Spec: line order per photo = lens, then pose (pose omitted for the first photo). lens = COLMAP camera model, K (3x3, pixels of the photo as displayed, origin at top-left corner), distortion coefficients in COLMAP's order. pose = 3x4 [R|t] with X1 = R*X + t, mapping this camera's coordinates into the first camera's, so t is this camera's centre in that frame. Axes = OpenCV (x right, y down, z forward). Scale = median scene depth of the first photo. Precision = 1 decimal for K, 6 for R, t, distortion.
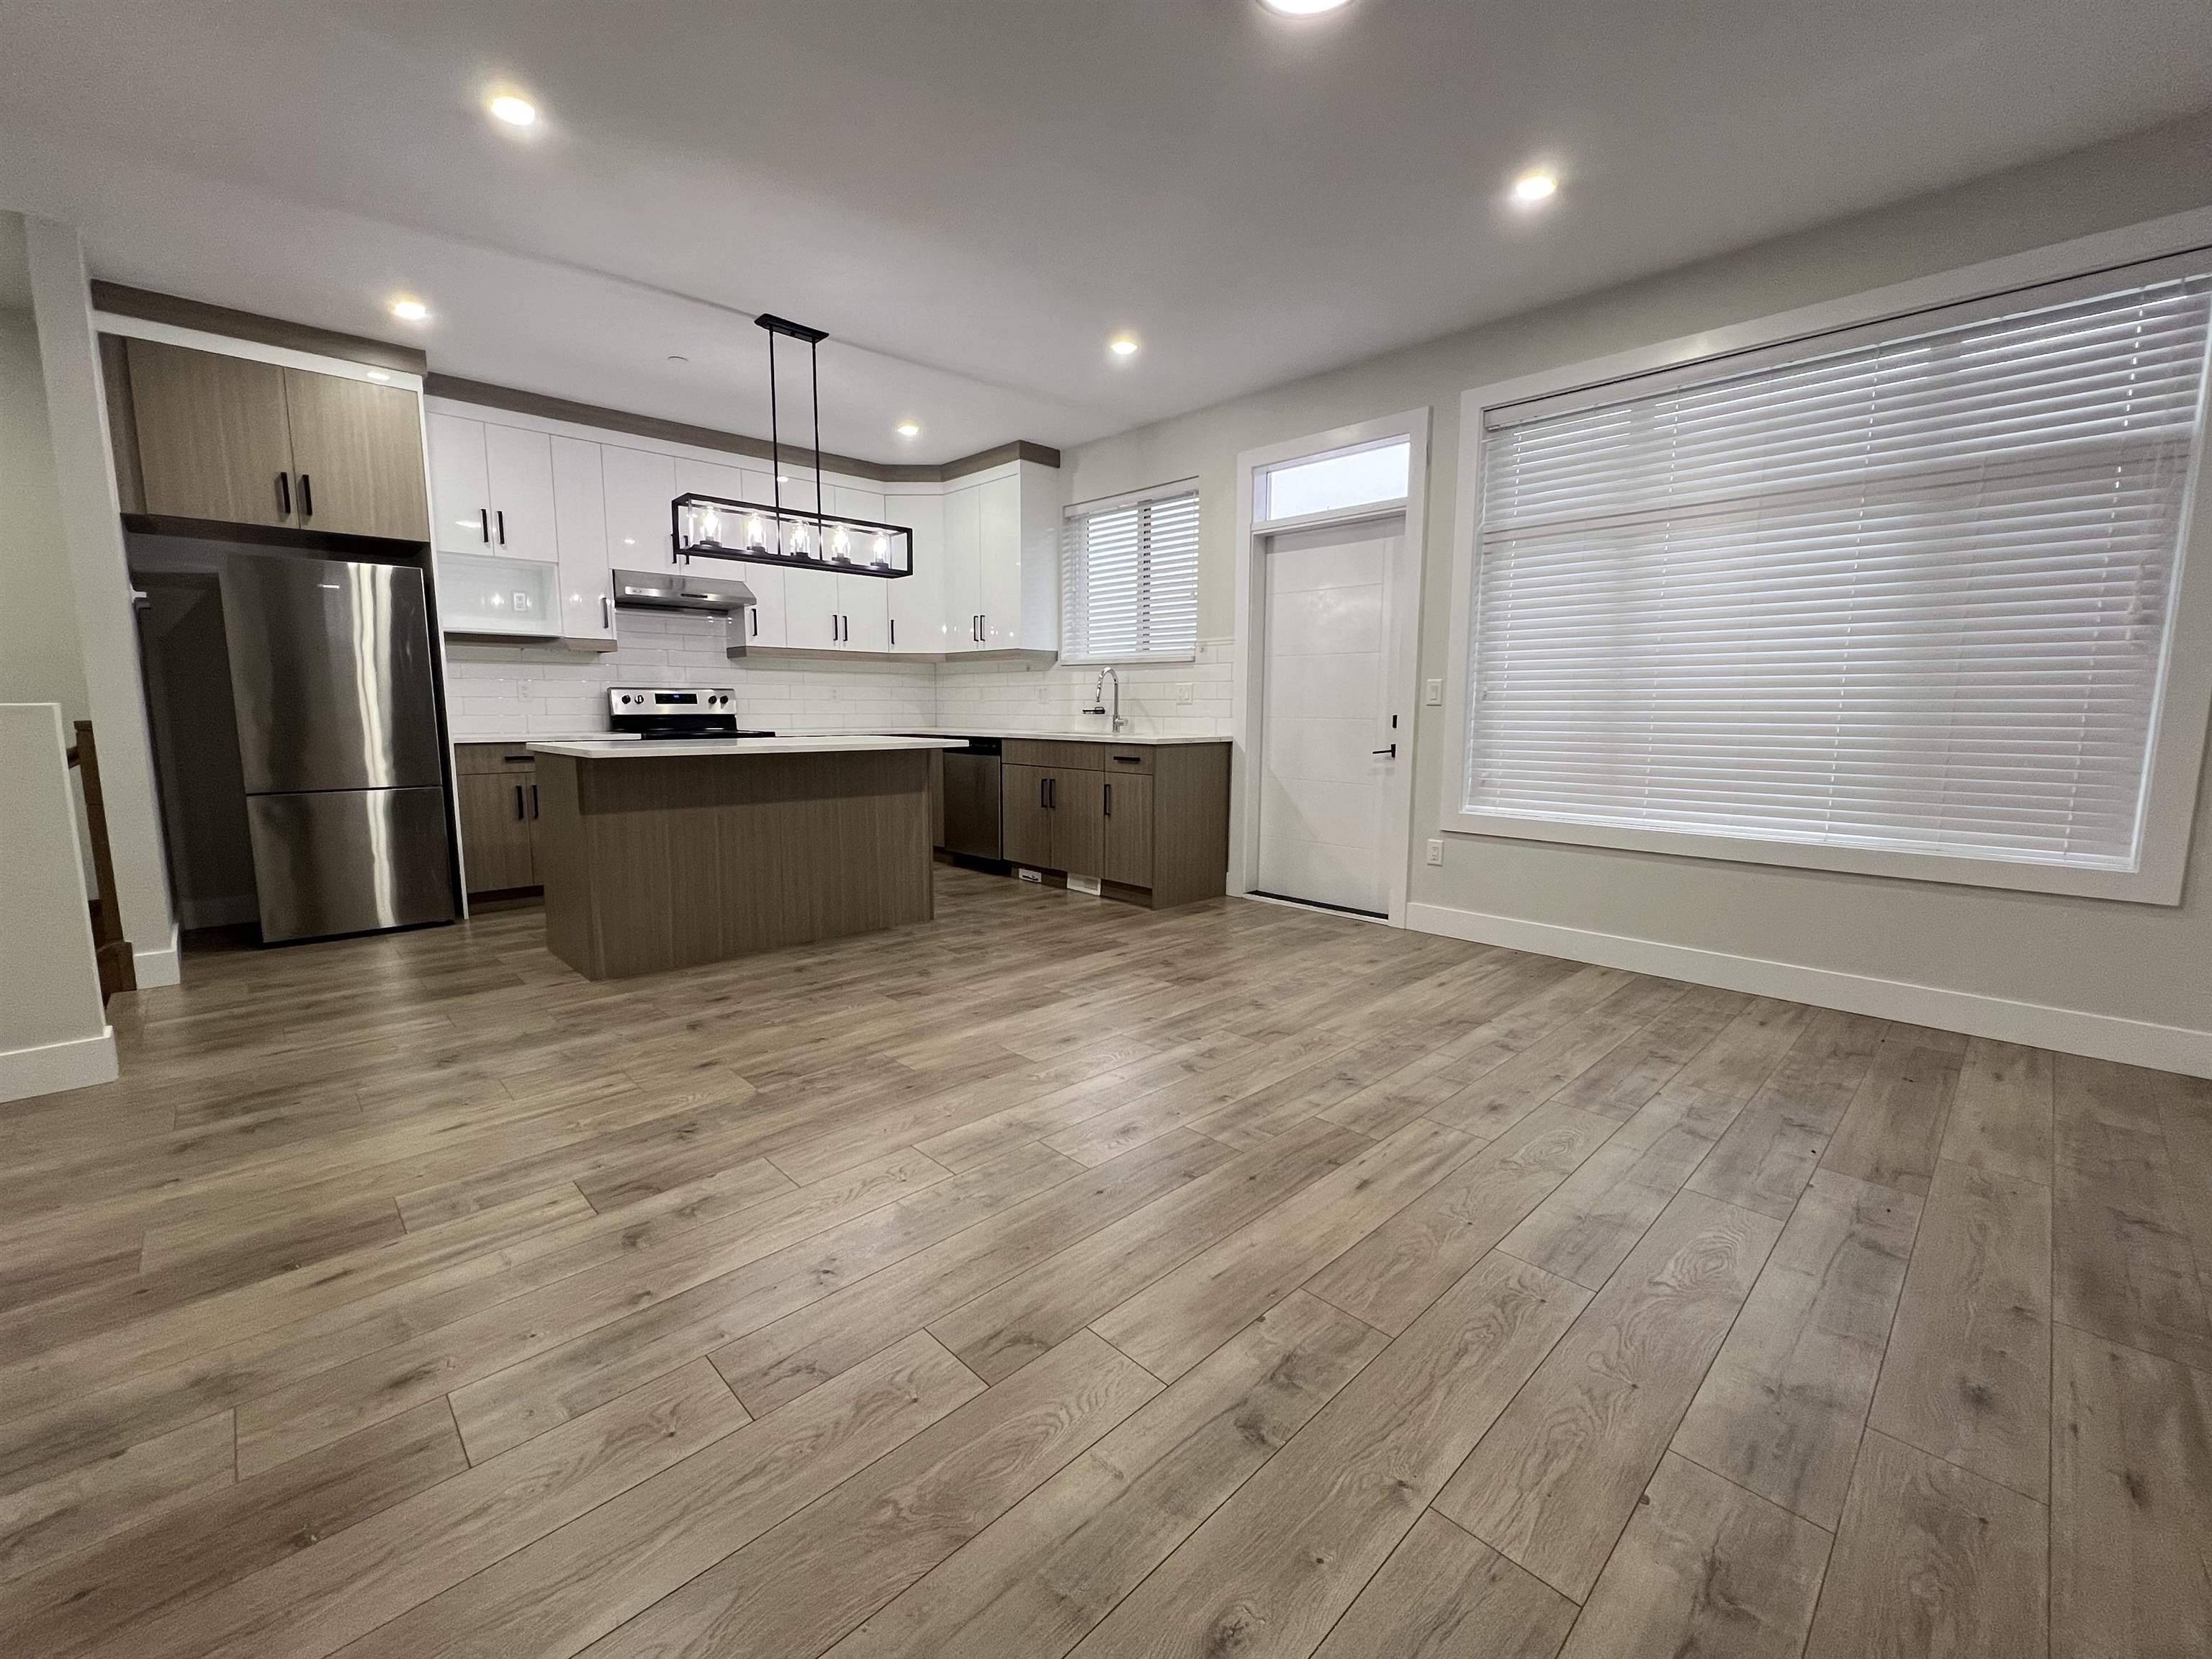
lens RADIAL K [[911.1, 0, 1099.5], [0, 911.1, 823.1], [0, 0, 1]] dist [0.000320, 0.000478]
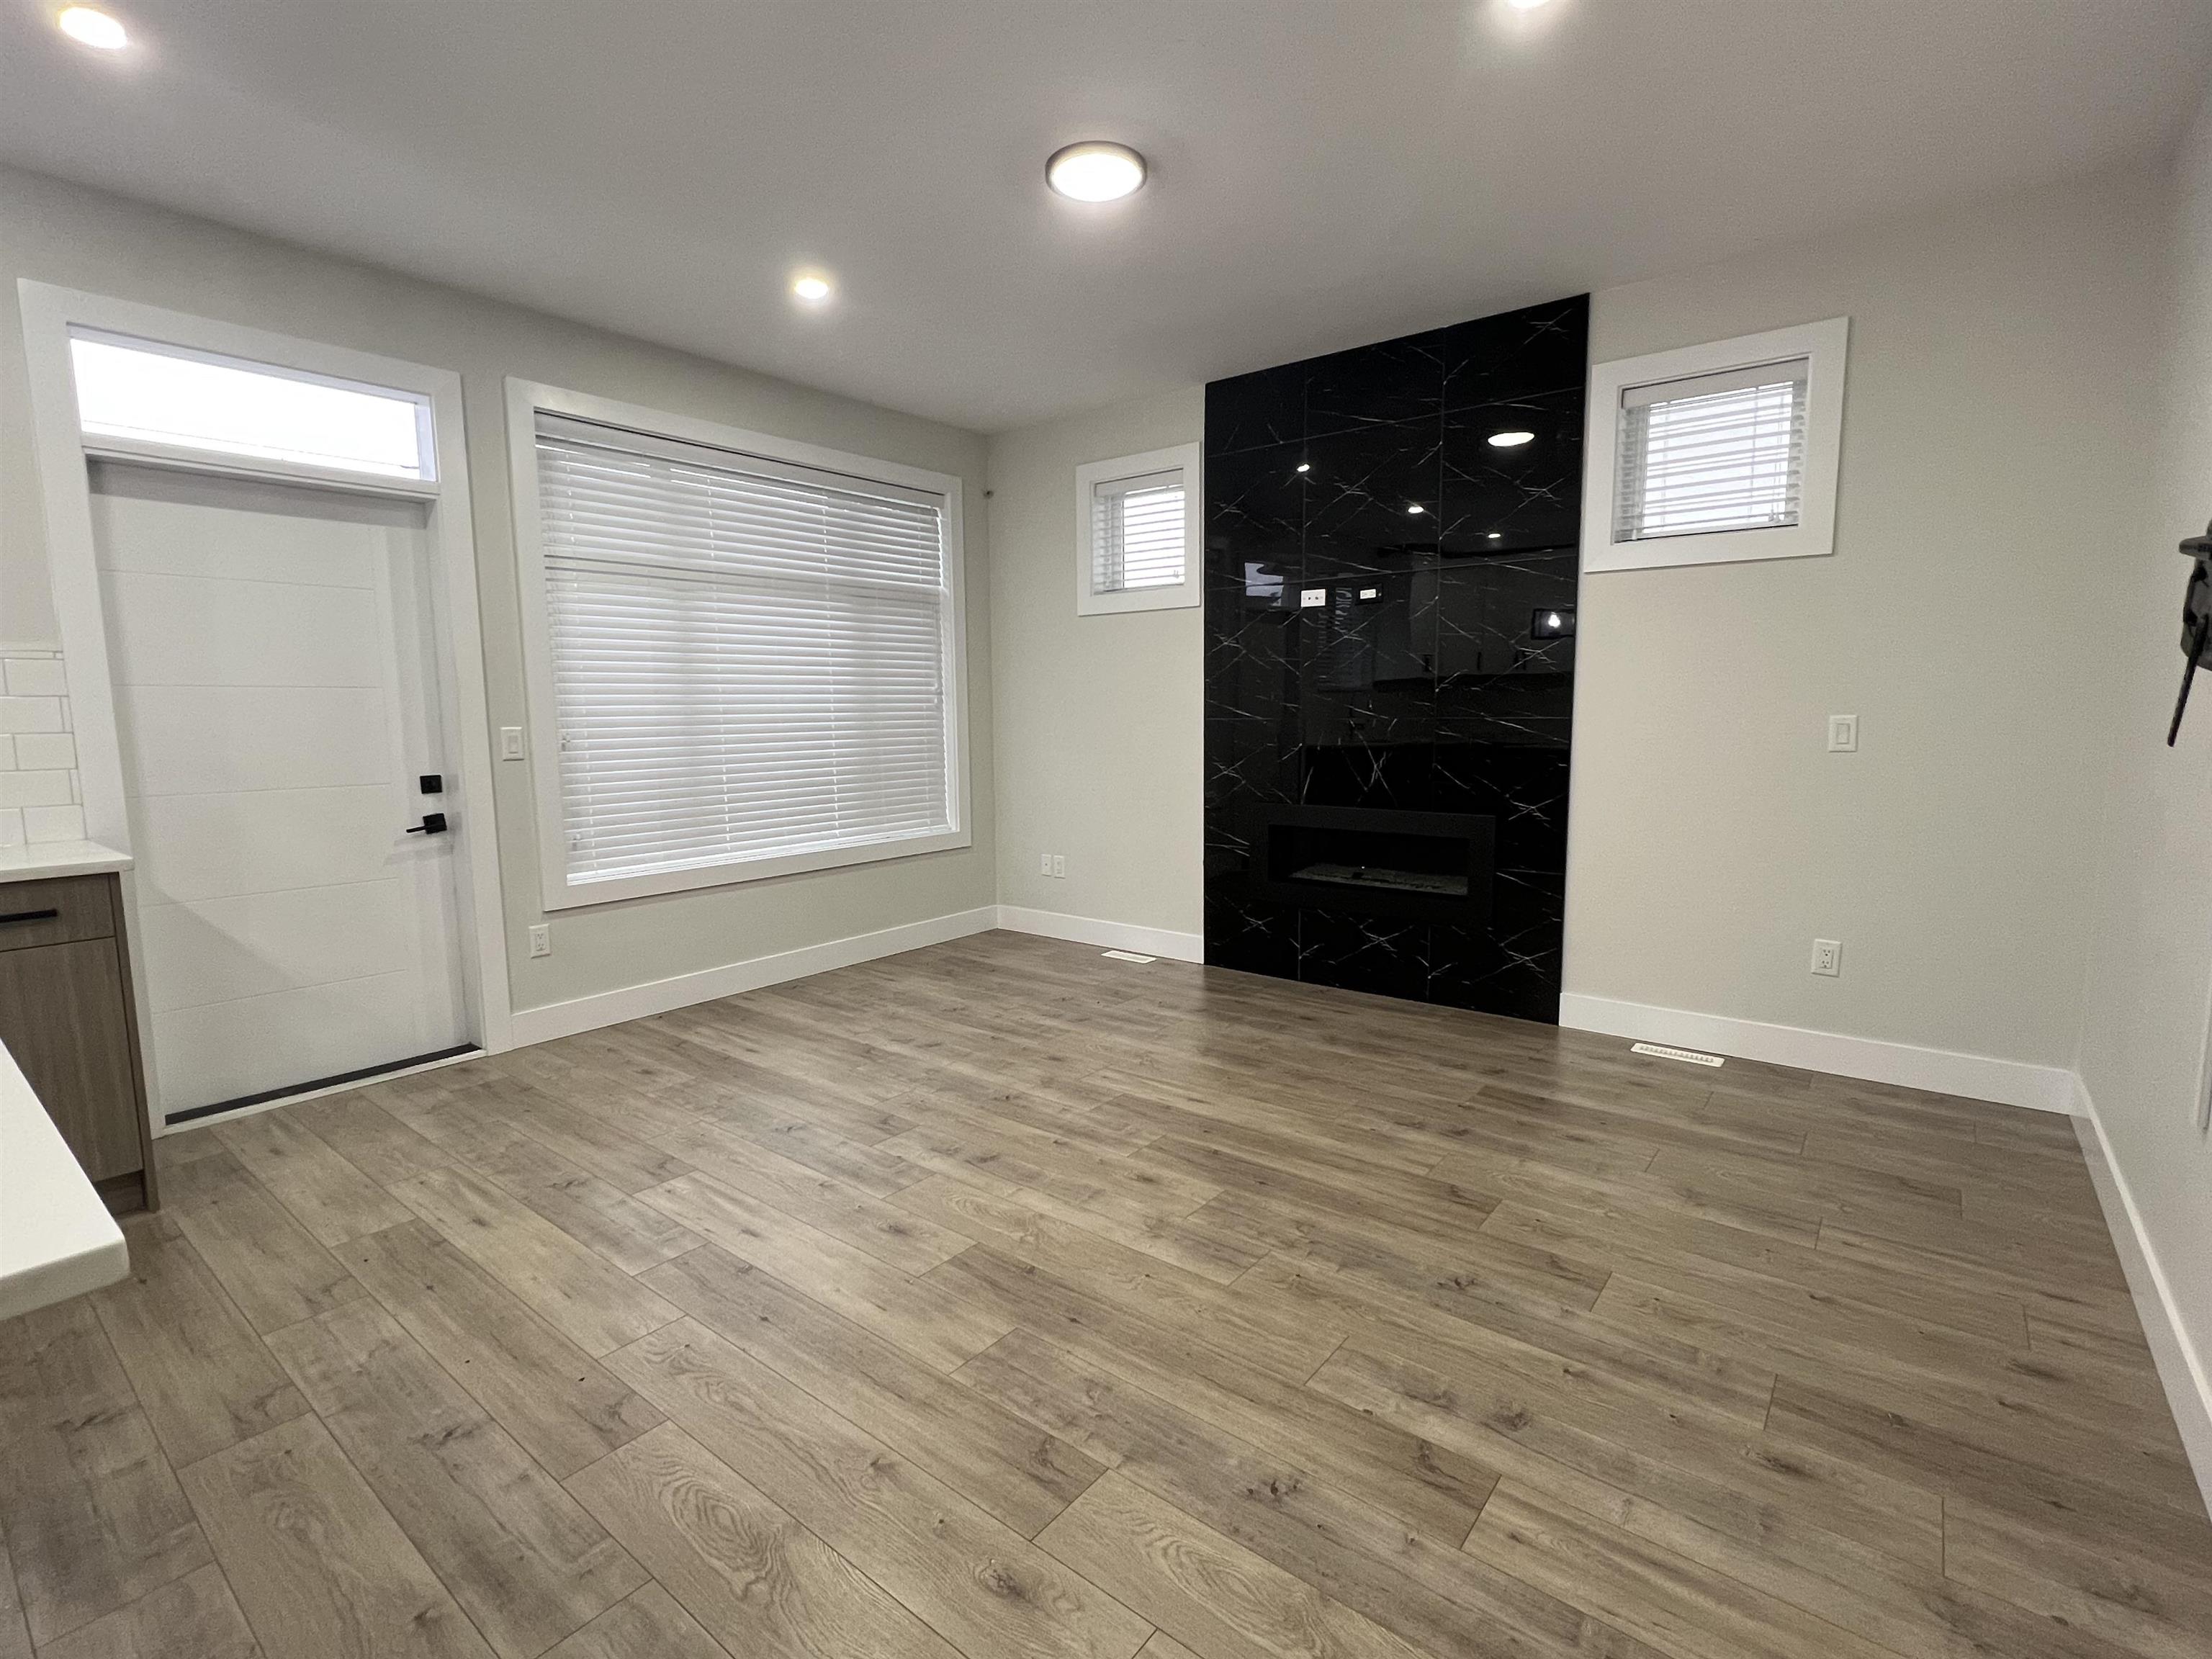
lens RADIAL K [[1038.3, 0, 1093.2], [0, 1038.3, 825.7], [0, 0, 1]] dist [-0.001208, 0.000962]
pose [[-0.127290, -0.116402, 0.985012, -0.624566], [0.136613, 0.981568, 0.133649, -0.131899], [-0.982412, 0.151577, -0.109042, 0.645179]]
